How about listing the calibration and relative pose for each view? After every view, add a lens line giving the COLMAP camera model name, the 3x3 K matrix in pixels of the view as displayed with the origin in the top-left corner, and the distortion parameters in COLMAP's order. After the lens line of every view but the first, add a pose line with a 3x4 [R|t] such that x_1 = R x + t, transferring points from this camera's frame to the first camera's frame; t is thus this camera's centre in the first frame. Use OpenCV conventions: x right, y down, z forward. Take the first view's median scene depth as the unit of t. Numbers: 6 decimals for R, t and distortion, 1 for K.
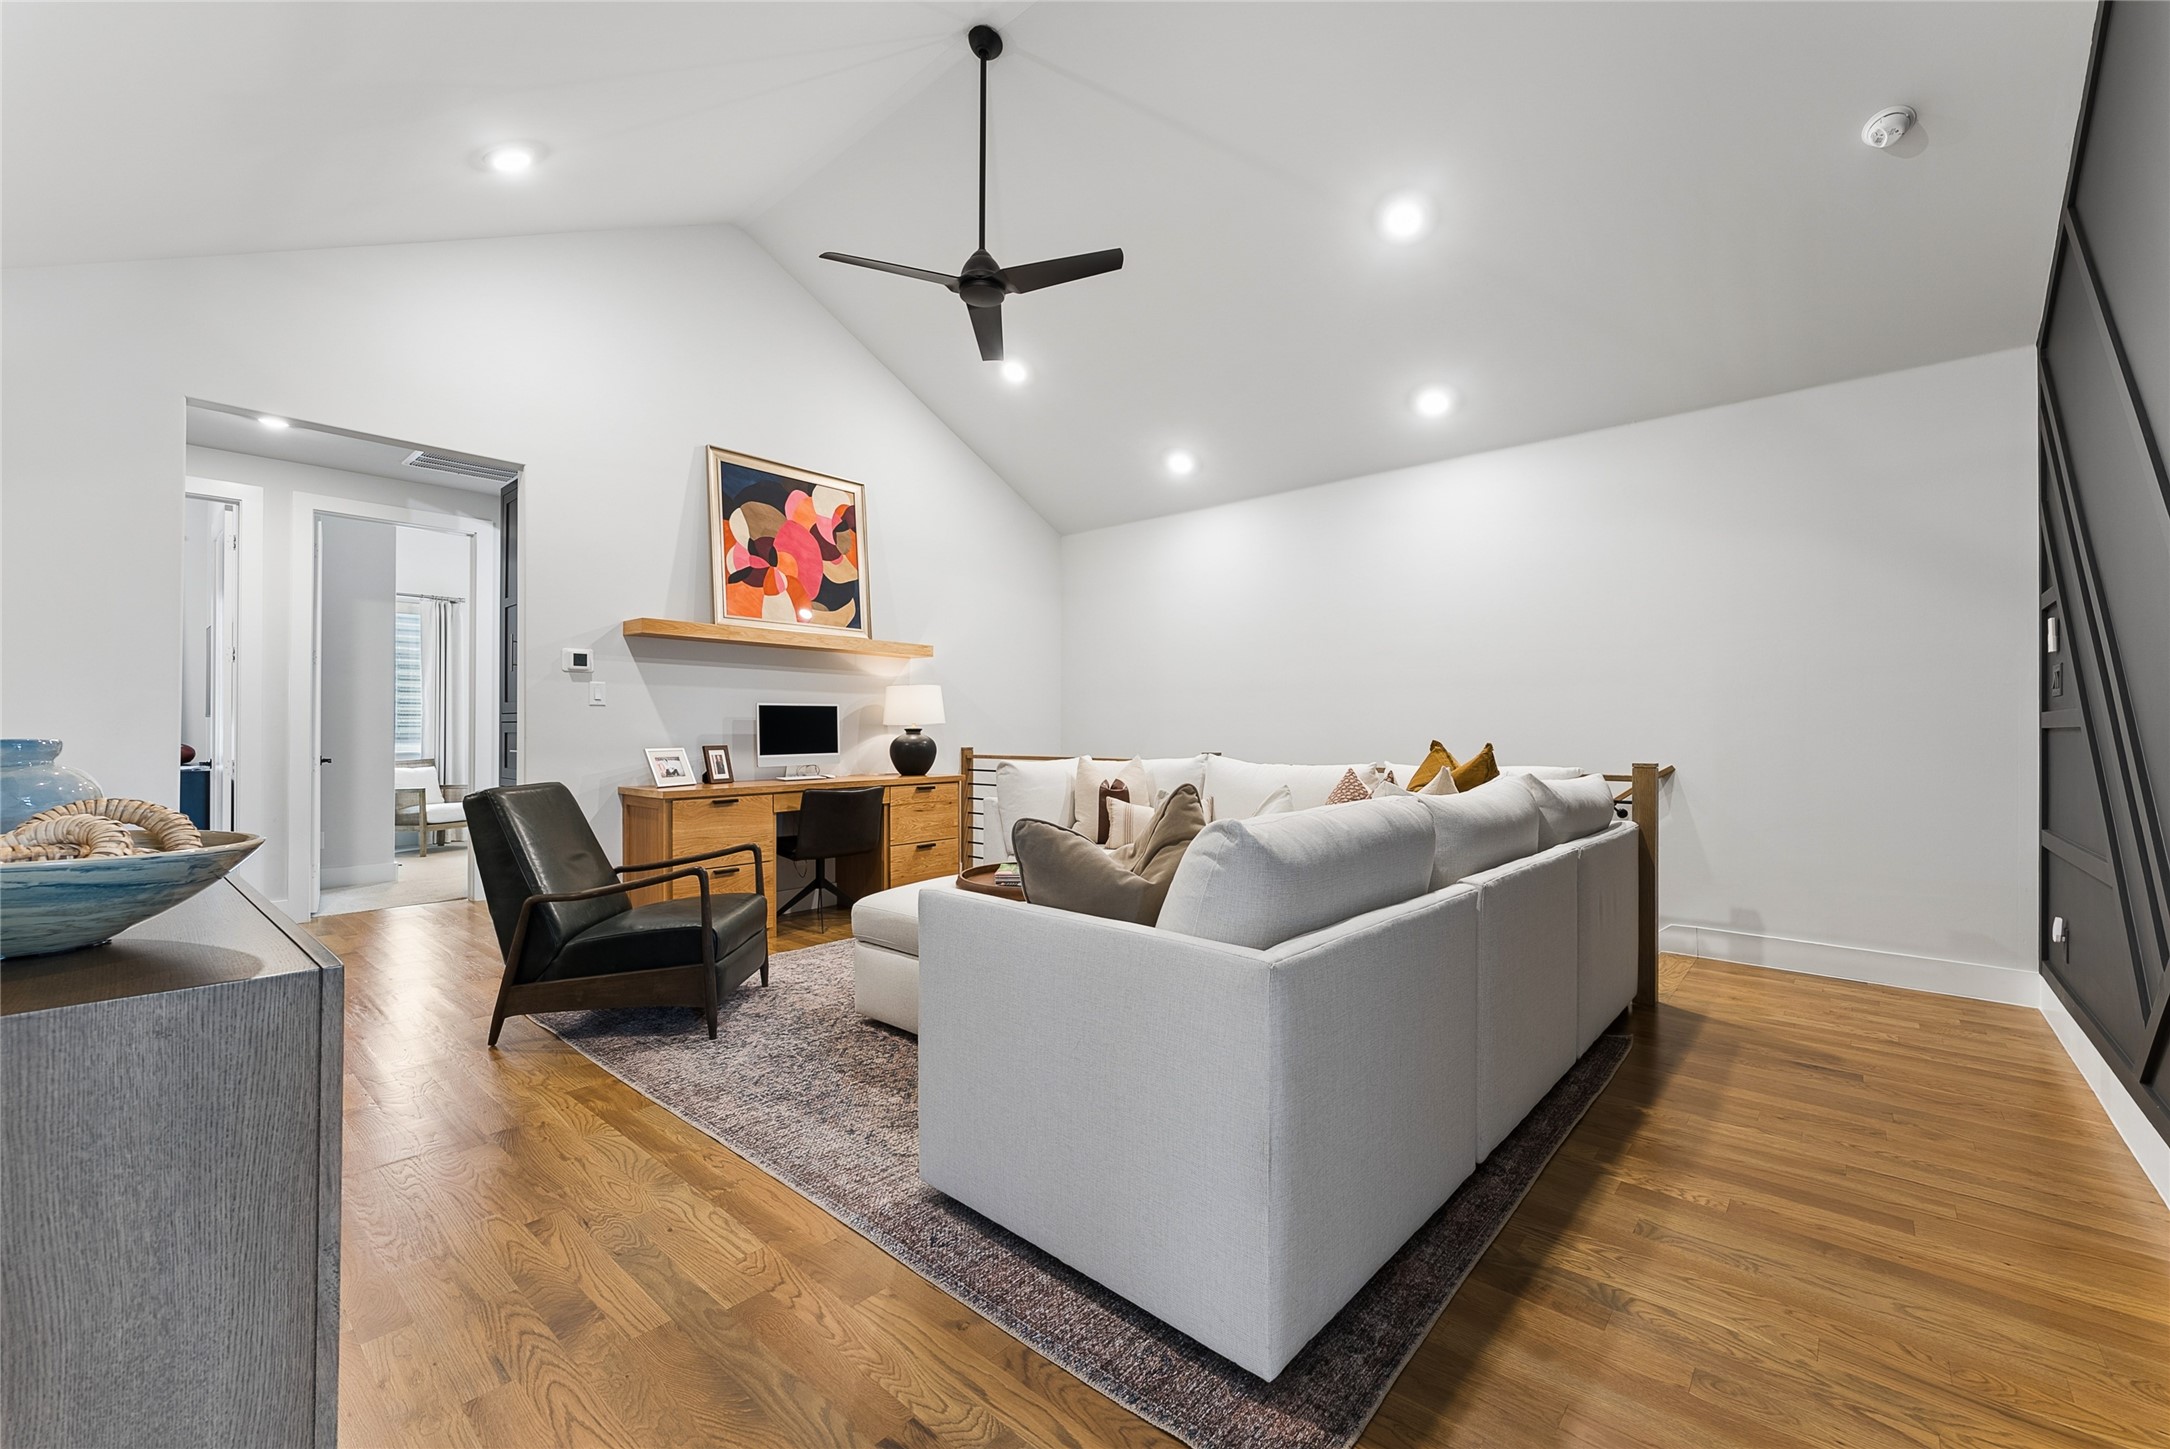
lens RADIAL K [[885.6, 0, 1090.2], [0, 885.6, 731.0], [0, 0, 1]] dist [-0.000049, 0.000070]
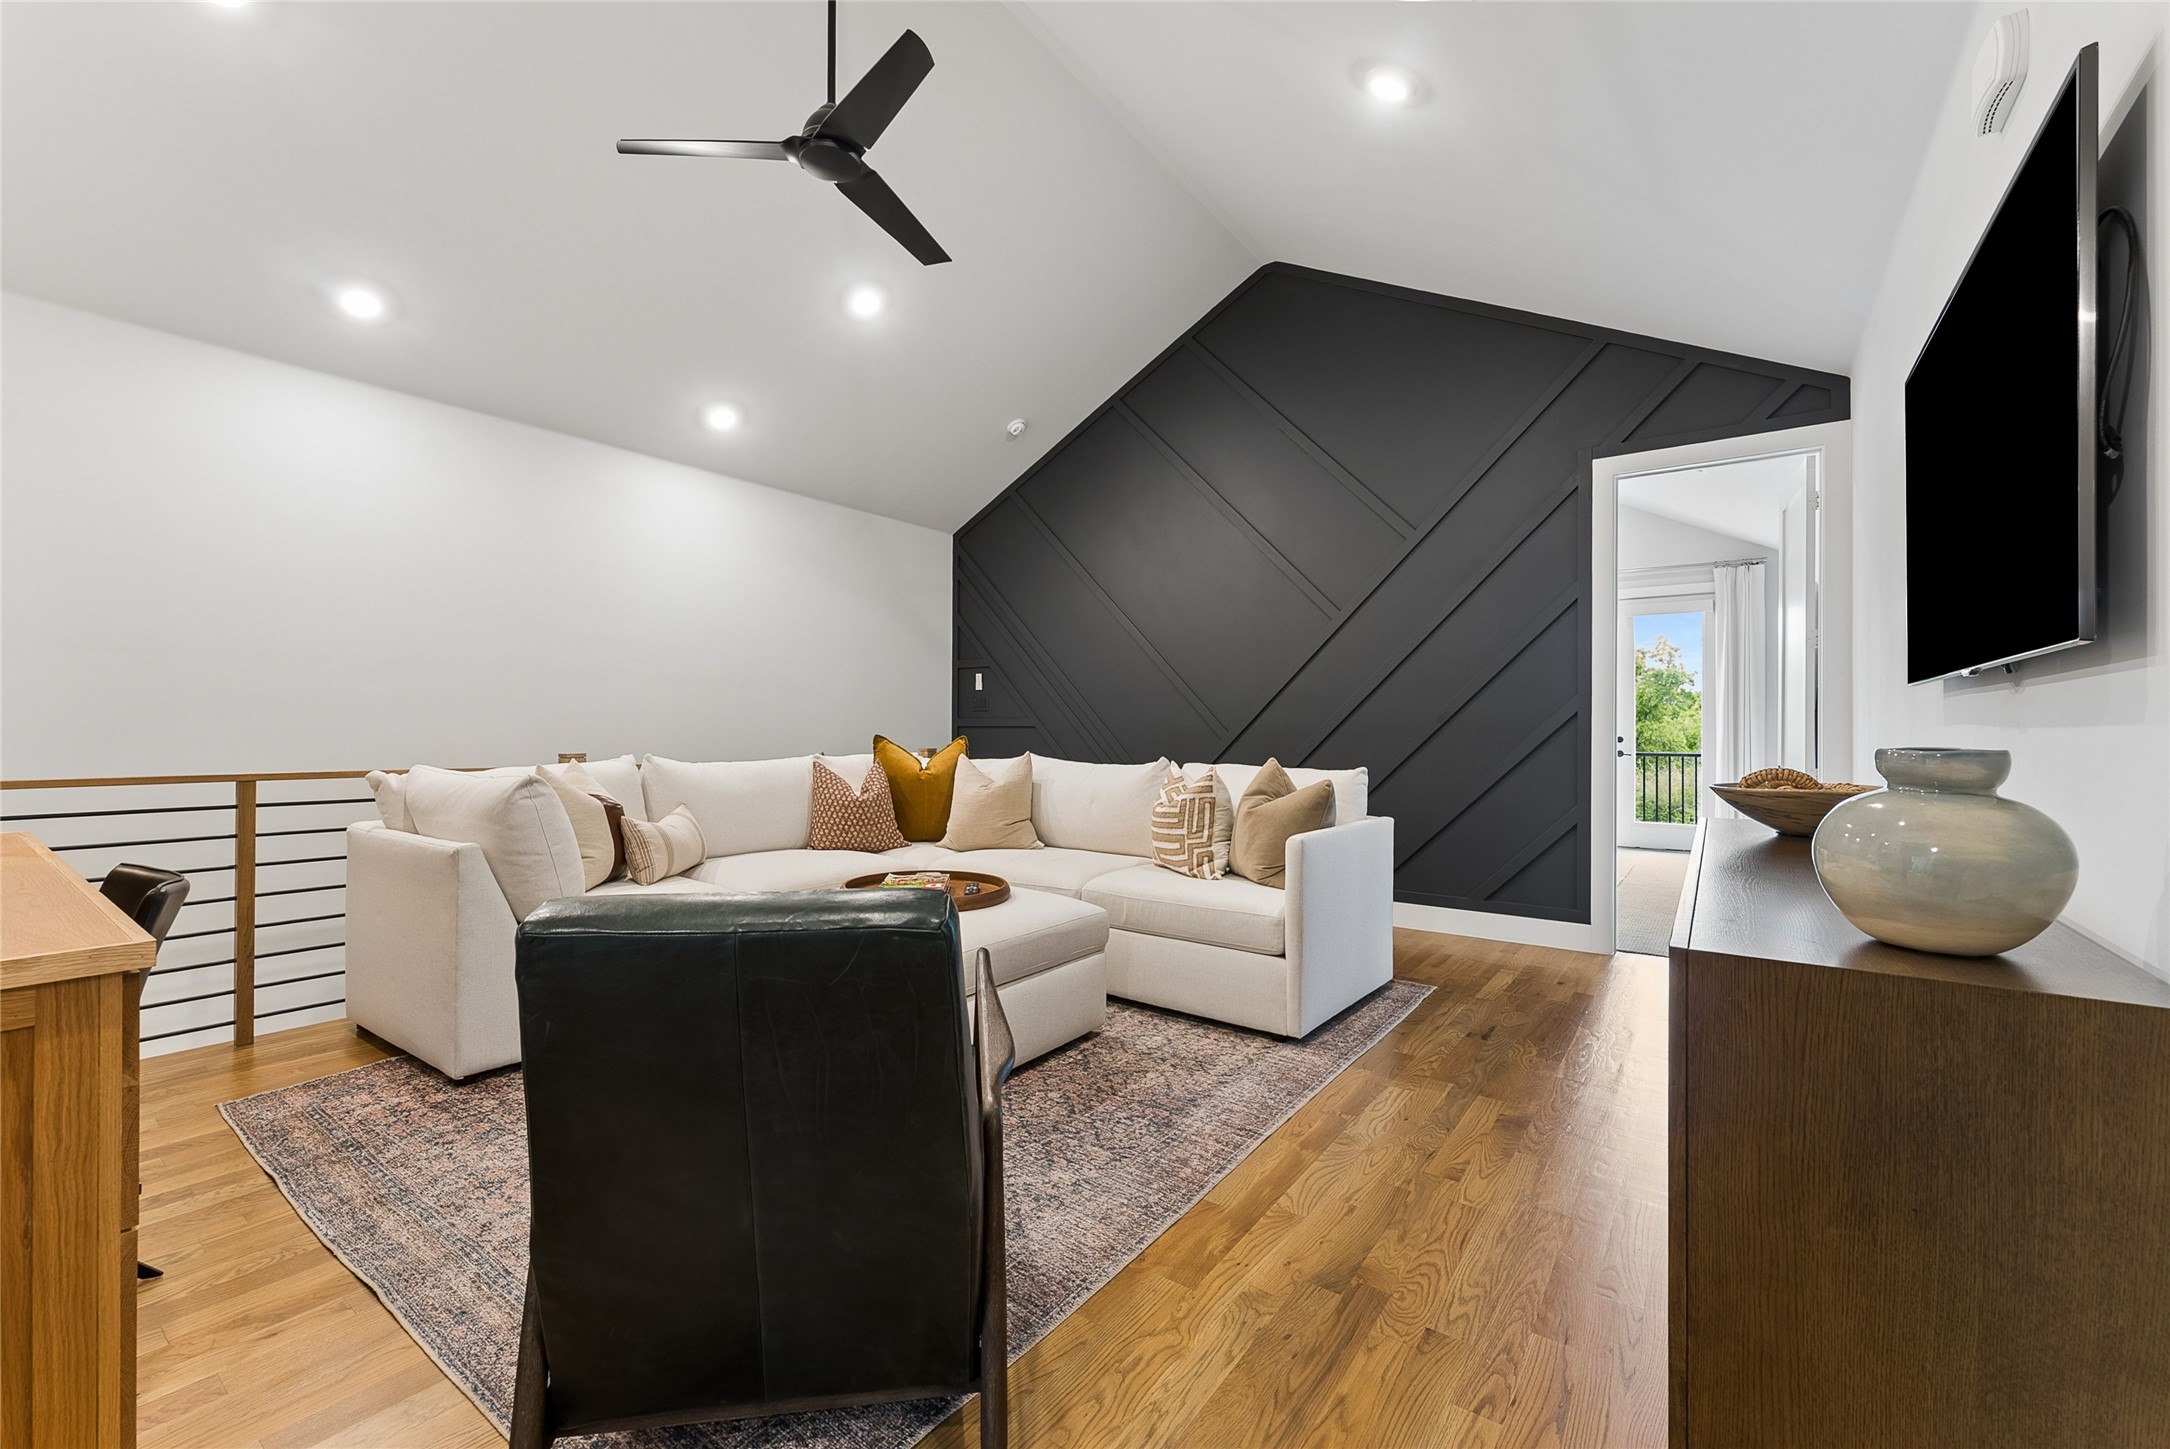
lens RADIAL K [[885.6, 0, 1090.2], [0, 885.6, 731.0], [0, 0, 1]] dist [-0.000049, 0.000070]
pose [[-0.100367, -0.003229, 0.994945, -1.253530], [-0.003426, 0.999990, 0.002899, 0.001702], [-0.994945, -0.003118, -0.100377, 1.169658]]
